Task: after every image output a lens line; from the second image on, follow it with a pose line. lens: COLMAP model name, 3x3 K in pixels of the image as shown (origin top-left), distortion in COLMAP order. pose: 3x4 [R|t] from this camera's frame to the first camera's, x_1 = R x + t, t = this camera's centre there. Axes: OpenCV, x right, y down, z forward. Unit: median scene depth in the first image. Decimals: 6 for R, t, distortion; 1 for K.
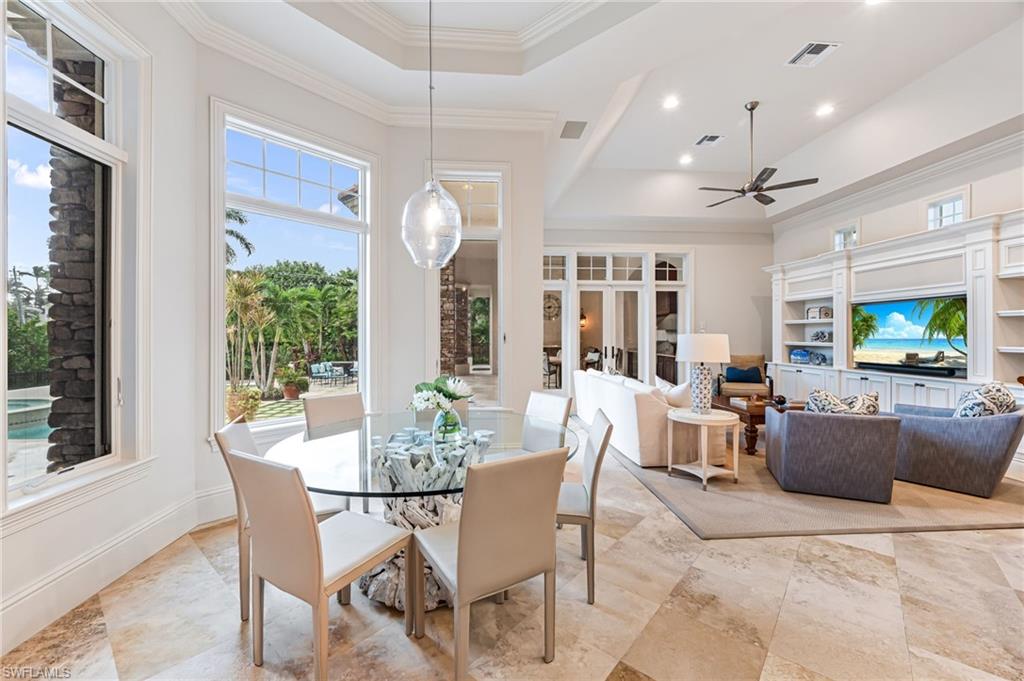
lens RADIAL K [[403.4, 0, 511.4], [0, 403.4, 338.7], [0, 0, 1]] dist [0.001369, -0.002156]
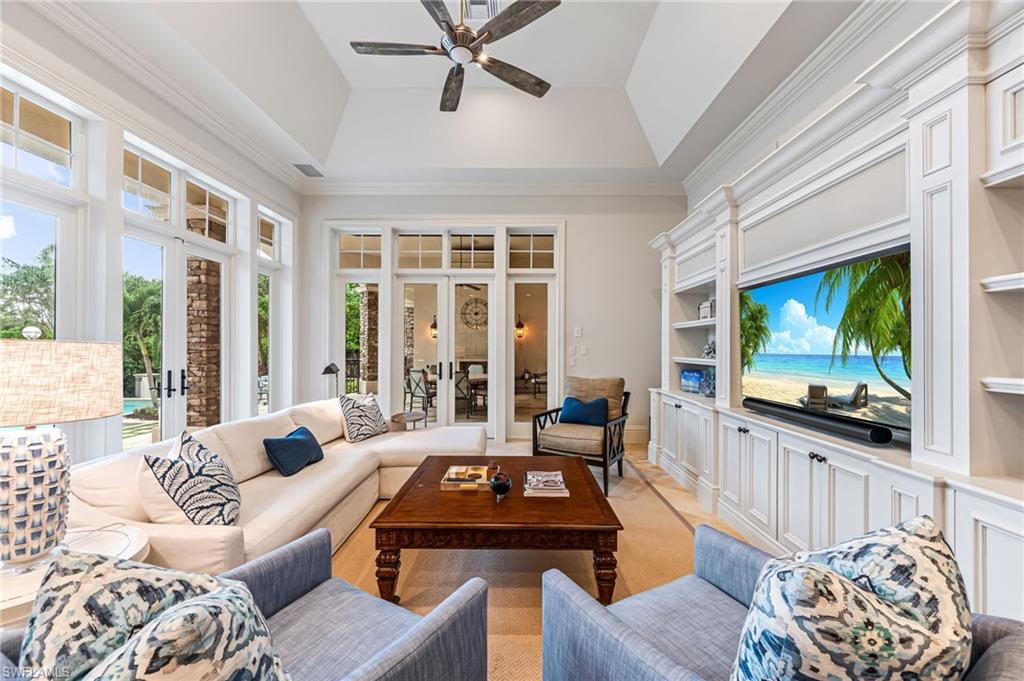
lens RADIAL K [[403.4, 0, 511.4], [0, 403.4, 354.0], [0, 0, 1]] dist [0.001369, -0.002156]
pose [[0.996358, 0.004409, -0.085157, 0.651629], [-0.003671, 0.999954, 0.008831, -0.002826], [0.085192, -0.008486, 0.996328, 0.480978]]
